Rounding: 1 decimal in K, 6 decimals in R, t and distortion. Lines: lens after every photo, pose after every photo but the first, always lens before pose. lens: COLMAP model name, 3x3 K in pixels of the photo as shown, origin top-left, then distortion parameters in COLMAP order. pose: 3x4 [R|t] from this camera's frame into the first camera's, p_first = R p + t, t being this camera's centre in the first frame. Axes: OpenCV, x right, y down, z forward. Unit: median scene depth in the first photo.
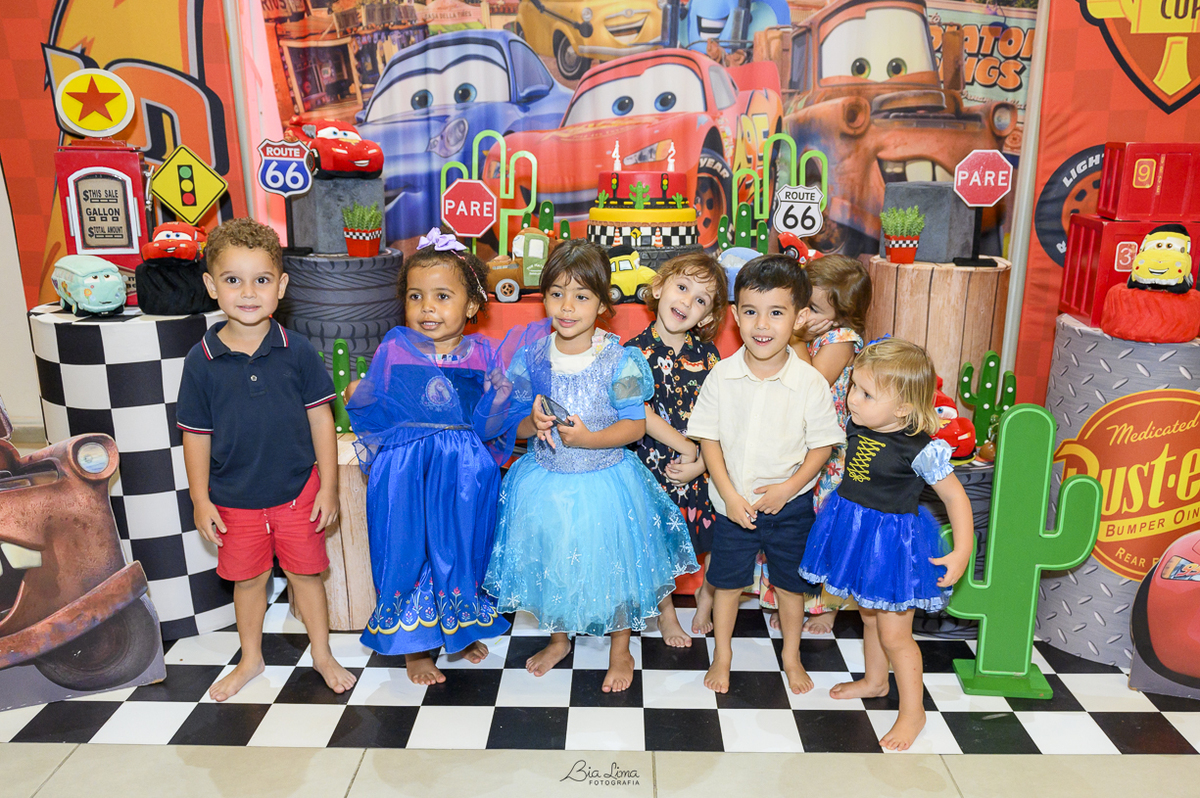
lens RADIAL K [[880.8, 0, 632.8], [0, 880.8, 402.0], [0, 0, 1]] dist [-0.014121, -0.000077]
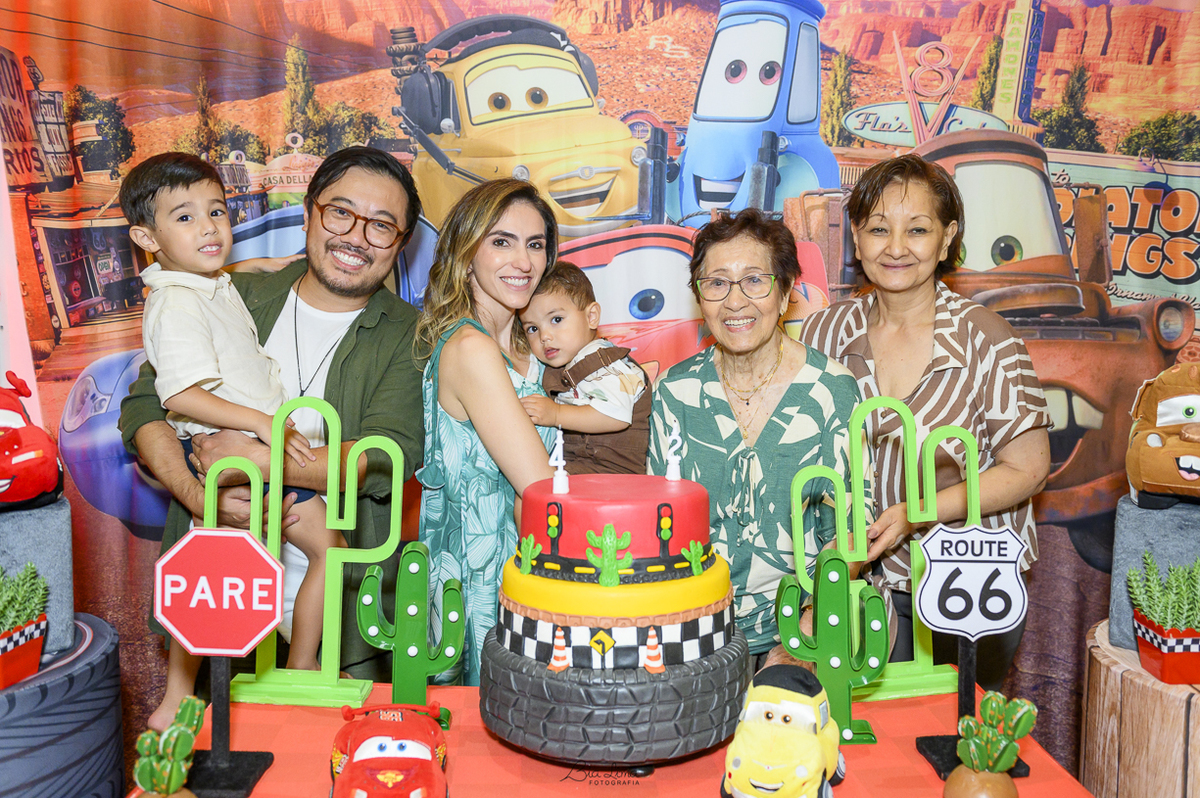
lens RADIAL K [[995.0, 0, 617.2], [0, 995.0, 397.5], [0, 0, 1]] dist [-0.023720, -0.005098]
pose [[0.999764, -0.011446, 0.018477, 0.002084], [0.014840, 0.980583, -0.195541, -0.140999], [-0.015880, 0.195769, 0.980521, 0.323142]]
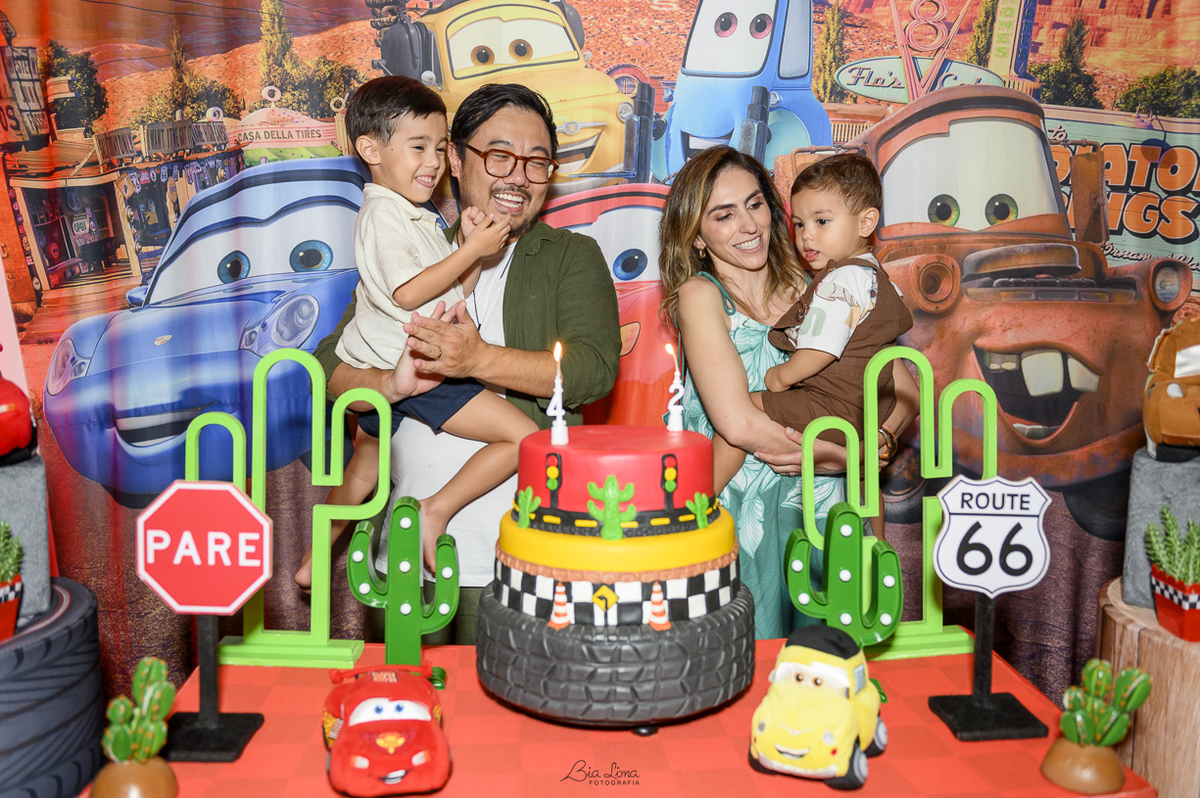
lens RADIAL K [[997.2, 0, 600.4], [0, 997.2, 394.9], [0, 0, 1]] dist [-0.022687, -0.006429]
pose [[0.999542, -0.014883, 0.026346, -0.006505], [0.019285, 0.984267, -0.175630, -0.133874], [-0.023317, 0.176058, 0.984104, 0.338941]]
